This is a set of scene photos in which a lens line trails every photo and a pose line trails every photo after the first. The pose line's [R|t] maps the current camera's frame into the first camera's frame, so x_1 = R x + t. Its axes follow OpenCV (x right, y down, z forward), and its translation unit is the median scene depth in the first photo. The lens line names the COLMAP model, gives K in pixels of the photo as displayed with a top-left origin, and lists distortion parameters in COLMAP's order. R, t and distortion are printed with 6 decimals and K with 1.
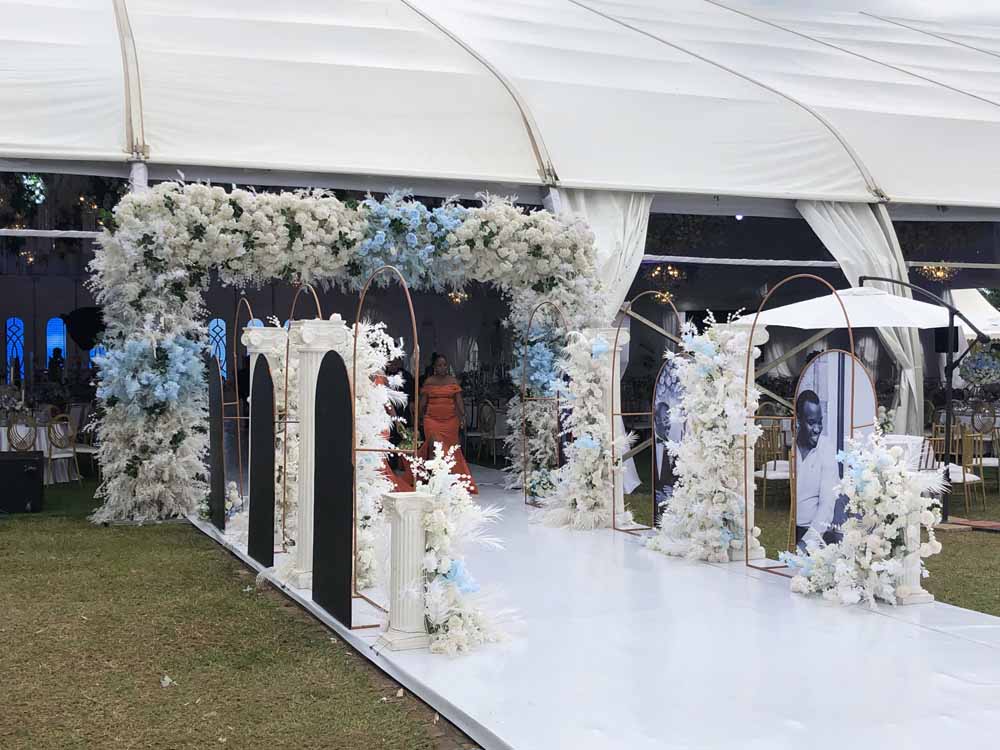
lens RADIAL K [[1225.0, 0, 500.0], [0, 1225.0, 375.0], [0, 0, 1]] dist [0.069752, -0.018397]
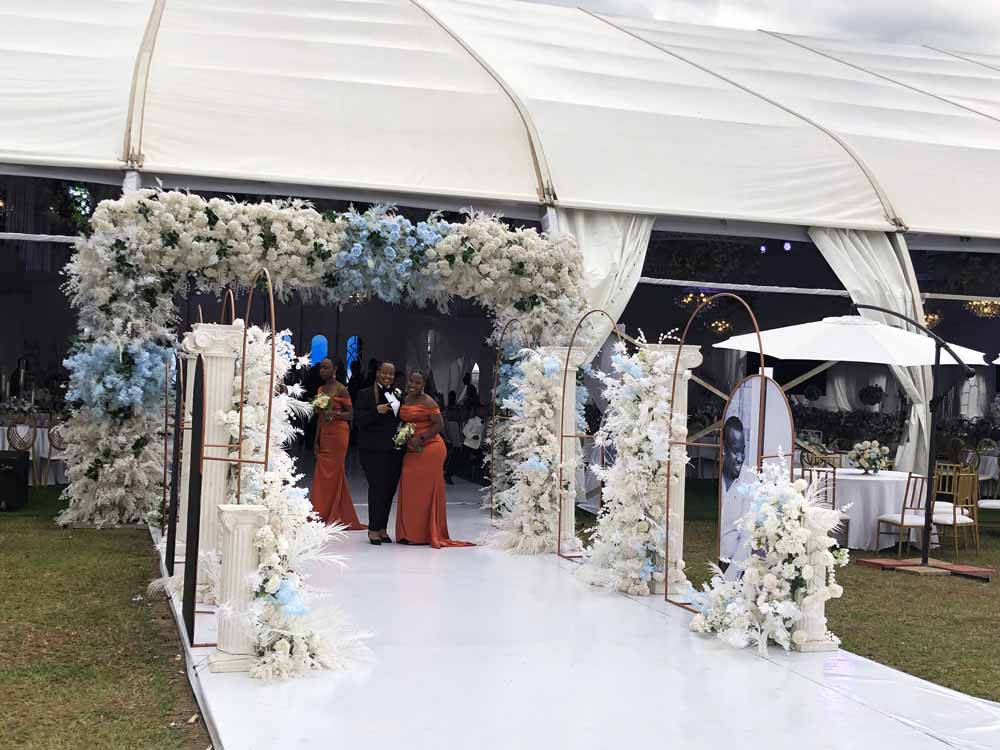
lens RADIAL K [[1184.1, 0, 500.0], [0, 1184.1, 375.0], [0, 0, 1]] dist [0.062402, -0.018440]
pose [[0.995795, 0.035825, -0.084309, 0.104636], [-0.037550, 0.999115, -0.018966, 0.003121], [0.083555, 0.022052, 0.996259, 0.055625]]
